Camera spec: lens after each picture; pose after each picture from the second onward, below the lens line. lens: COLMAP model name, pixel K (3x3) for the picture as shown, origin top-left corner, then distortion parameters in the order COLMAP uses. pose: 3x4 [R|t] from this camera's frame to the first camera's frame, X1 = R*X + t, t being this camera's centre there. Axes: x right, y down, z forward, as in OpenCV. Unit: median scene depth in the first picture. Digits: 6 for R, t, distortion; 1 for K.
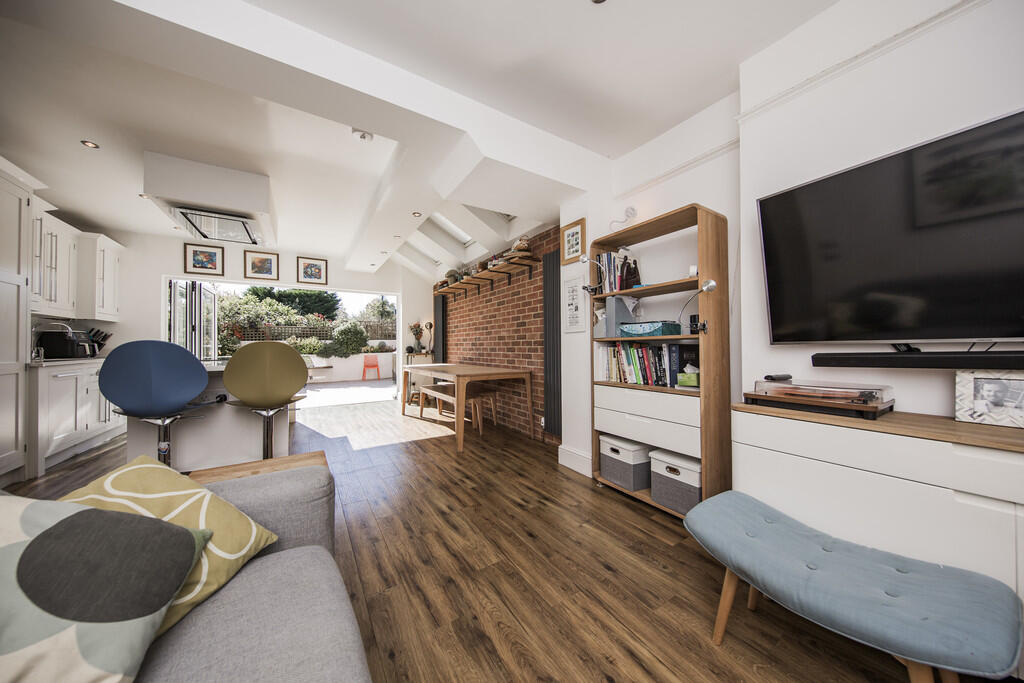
lens RADIAL K [[327.9, 0, 516.9], [0, 327.9, 341.6], [0, 0, 1]] dist [-0.005878, -0.001471]
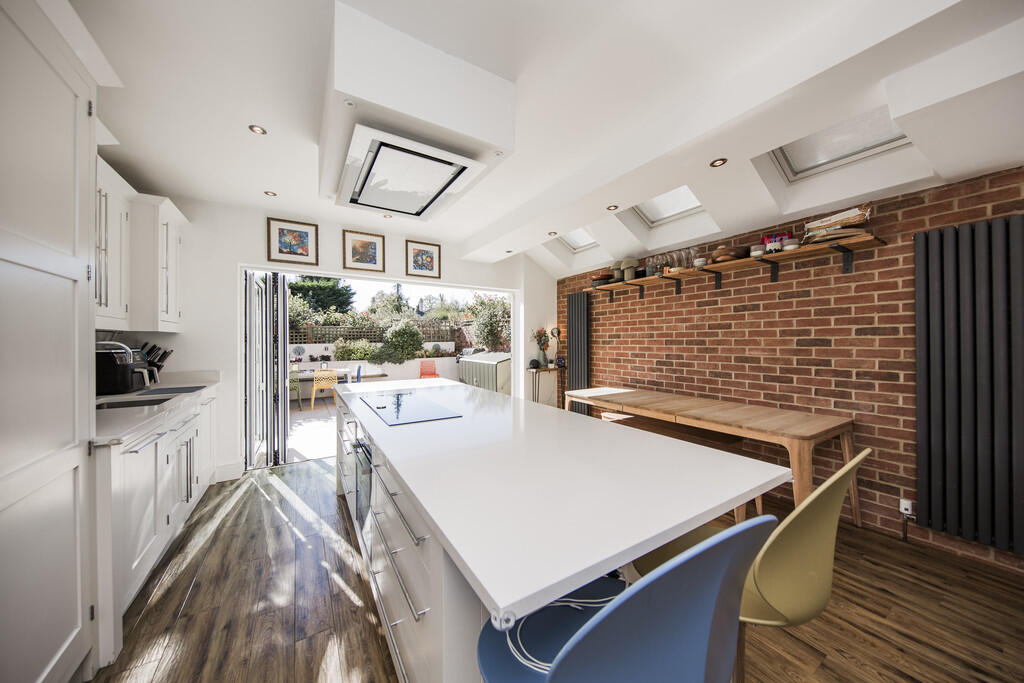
lens RADIAL K [[343.7, 0, 519.1], [0, 343.7, 340.7], [0, 0, 1]] dist [-0.000087, -0.001188]
pose [[0.999943, 0.006375, -0.008607, -0.593700], [-0.006281, 0.999922, 0.010840, -0.063382], [0.008675, -0.010786, 0.999904, 0.331999]]
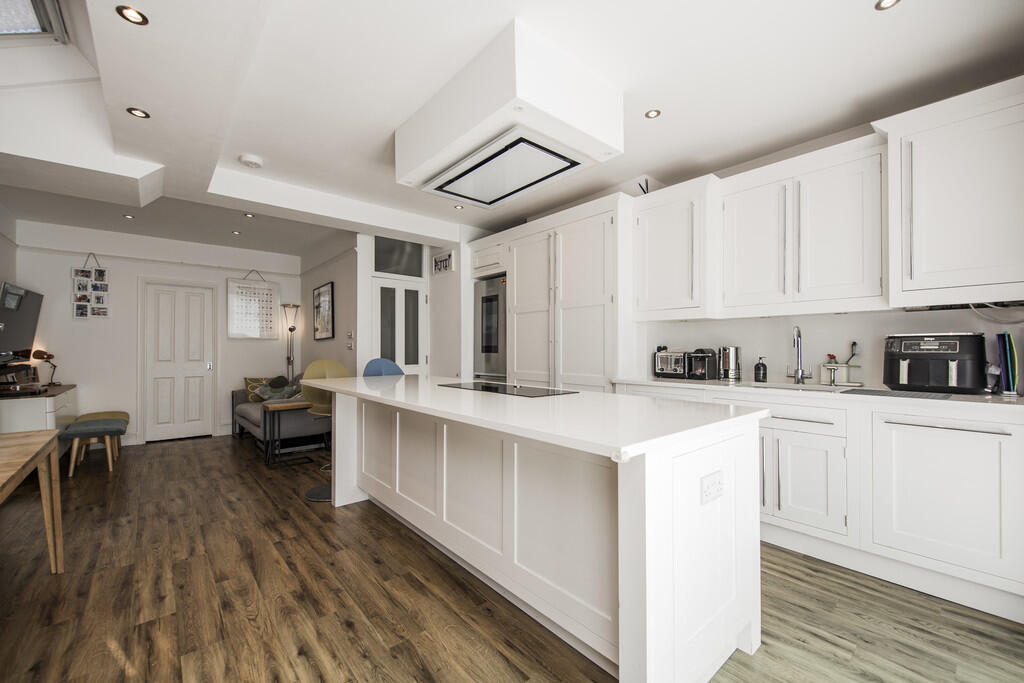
lens RADIAL K [[403.6, 0, 513.1], [0, 403.6, 343.3], [0, 0, 1]] dist [-0.000906, -0.002365]
pose [[-0.989104, 0.008927, -0.146947, -0.702033], [0.012755, 0.999603, -0.025130, -0.009852], [0.146664, -0.026731, -0.988825, 1.518699]]
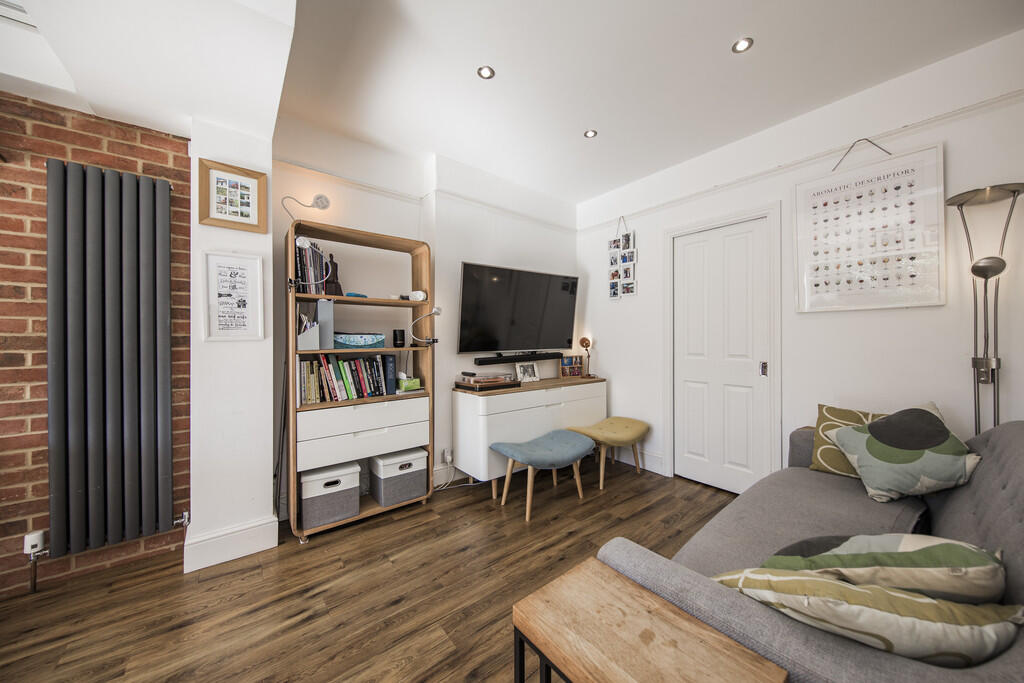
lens RADIAL K [[343.7, 0, 526.5], [0, 343.7, 339.5], [0, 0, 1]] dist [-0.000087, -0.001188]
pose [[-0.110078, 0.006673, 0.993901, -0.405660], [-0.009658, 0.999923, -0.007783, -0.022943], [-0.993876, -0.010456, -0.110005, 0.381979]]
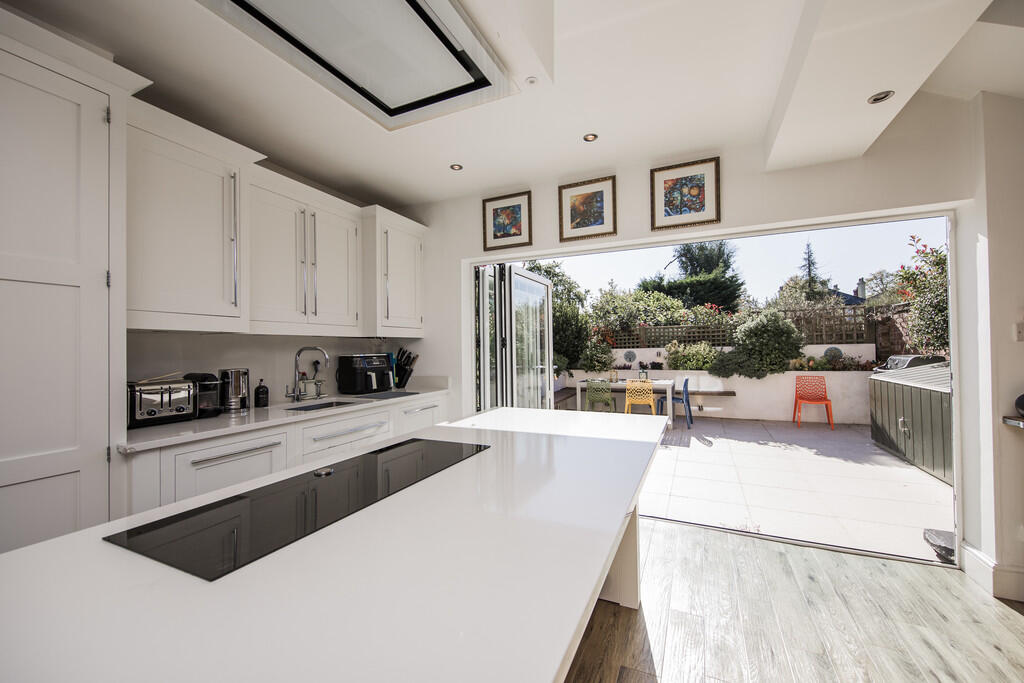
lens RADIAL K [[403.6, 0, 511.2], [0, 403.6, 344.7], [0, 0, 1]] dist [-0.000906, -0.002365]
pose [[0.526634, -0.005008, -0.850077, -0.461976], [0.017644, 0.999832, 0.005040, -0.052789], [0.849909, -0.017653, 0.526634, 0.810282]]
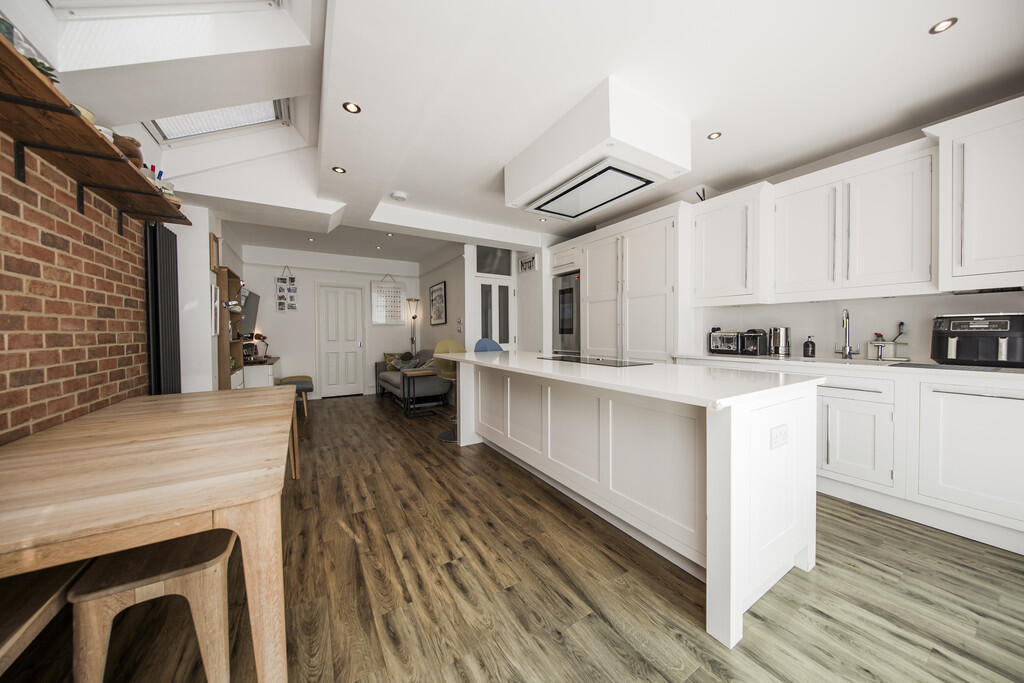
lens RADIAL K [[327.9, 0, 520.1], [0, 327.9, 334.9], [0, 0, 1]] dist [-0.005878, -0.001471]
pose [[-0.999851, 0.016768, 0.003985, -0.637458], [0.016755, 0.999854, -0.003288, -0.007548], [-0.004040, -0.003221, -0.999987, 1.558909]]
